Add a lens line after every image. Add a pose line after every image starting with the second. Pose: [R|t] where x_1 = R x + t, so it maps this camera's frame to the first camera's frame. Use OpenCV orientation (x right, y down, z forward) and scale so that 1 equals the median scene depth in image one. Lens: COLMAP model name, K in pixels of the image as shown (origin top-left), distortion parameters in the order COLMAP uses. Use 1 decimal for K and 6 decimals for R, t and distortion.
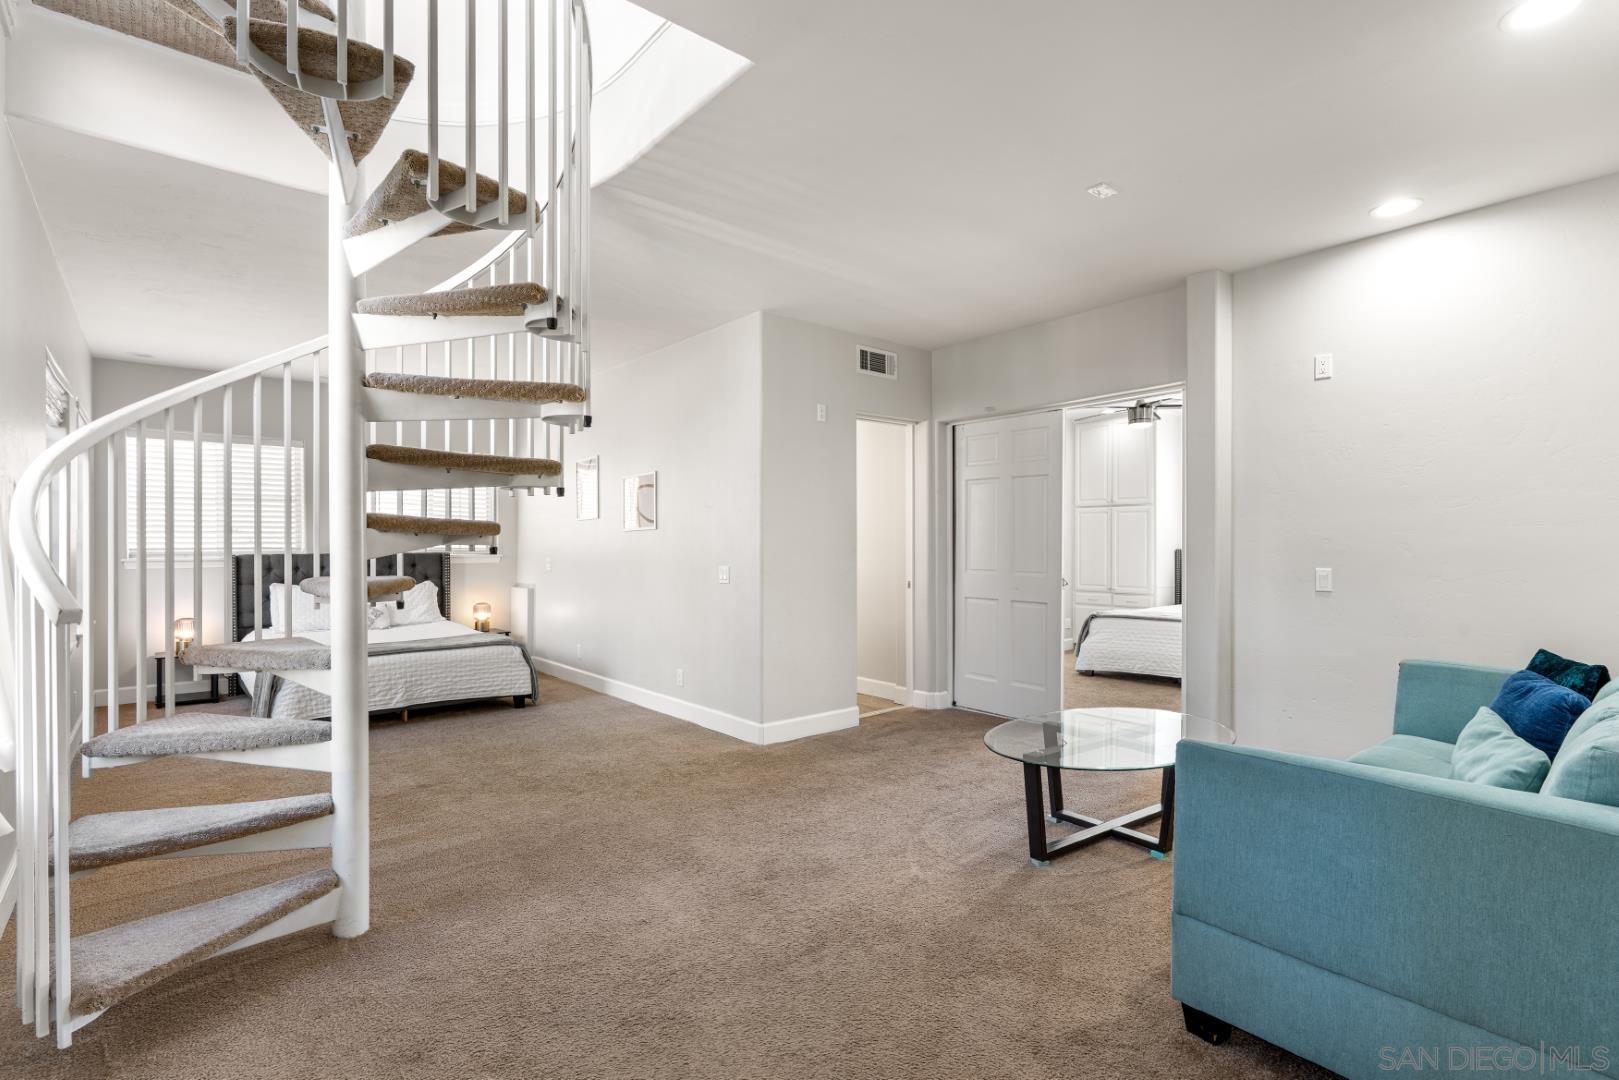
lens RADIAL K [[767.8, 0, 805.7], [0, 767.8, 547.1], [0, 0, 1]] dist [0.001827, 0.000690]
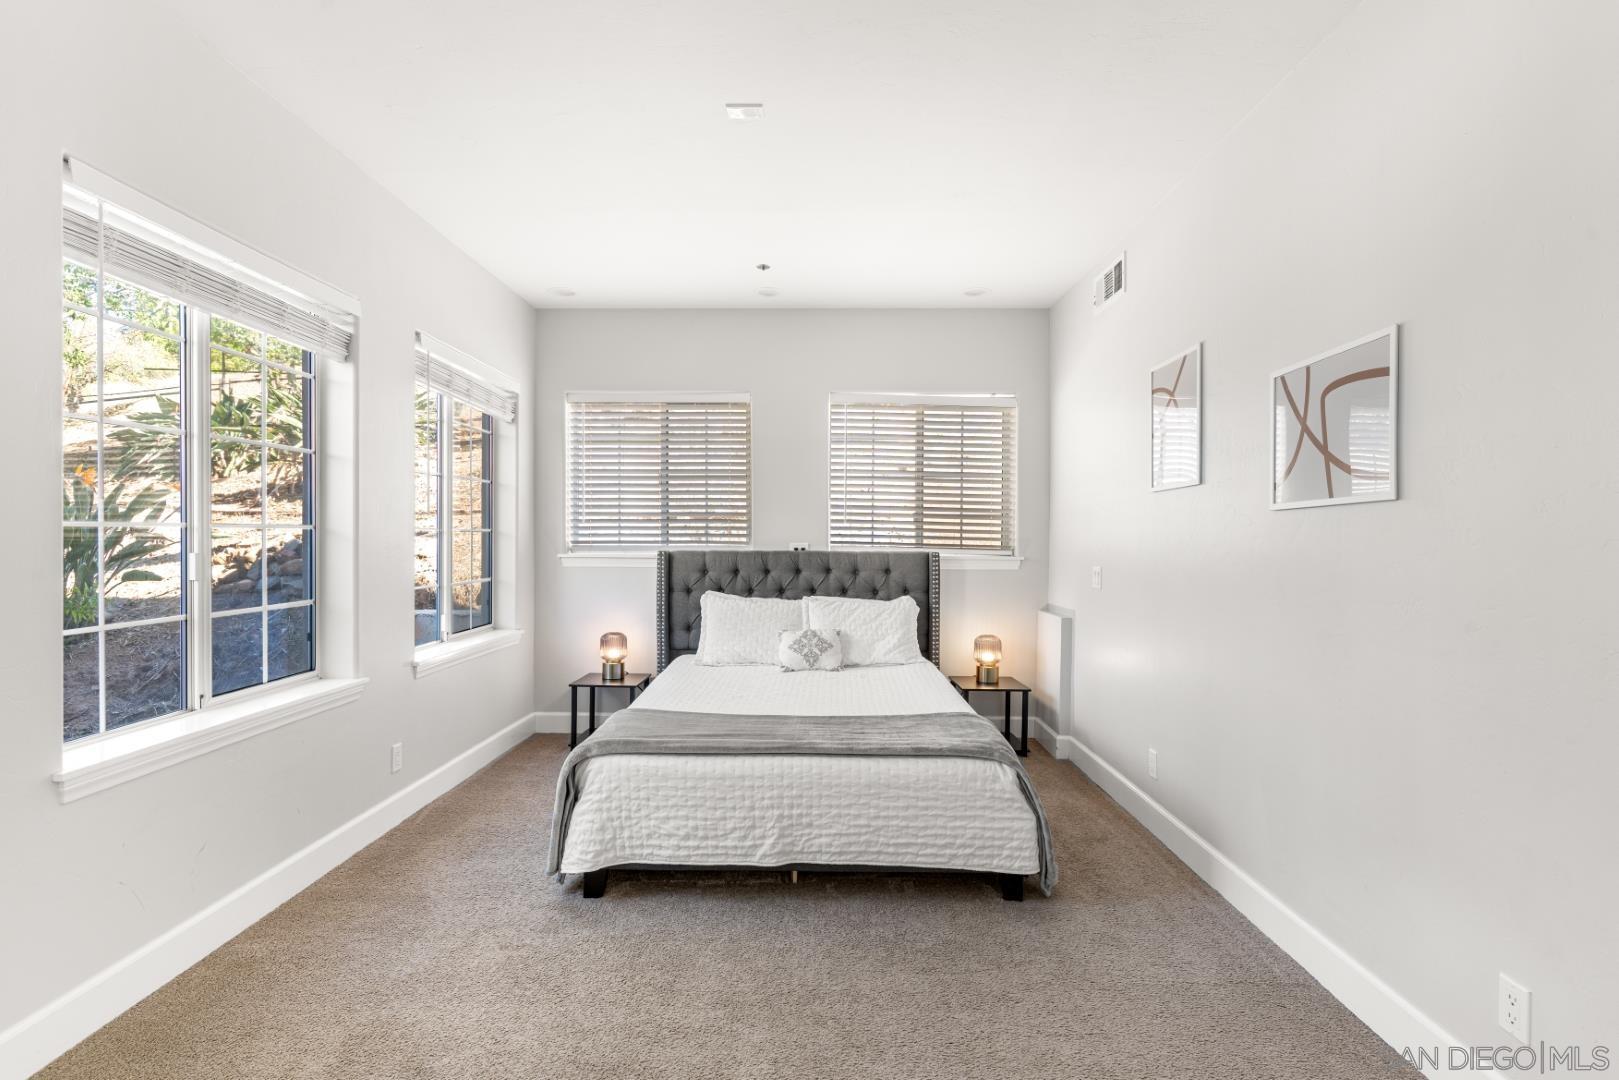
lens RADIAL K [[765.1, 0, 802.2], [0, 765.1, 538.1], [0, 0, 1]] dist [0.003405, 0.000932]
pose [[0.746434, 0.009186, -0.665396, -0.153714], [-0.011512, 0.999933, 0.000889, -0.004212], [0.665360, 0.006996, 0.746490, 0.537278]]
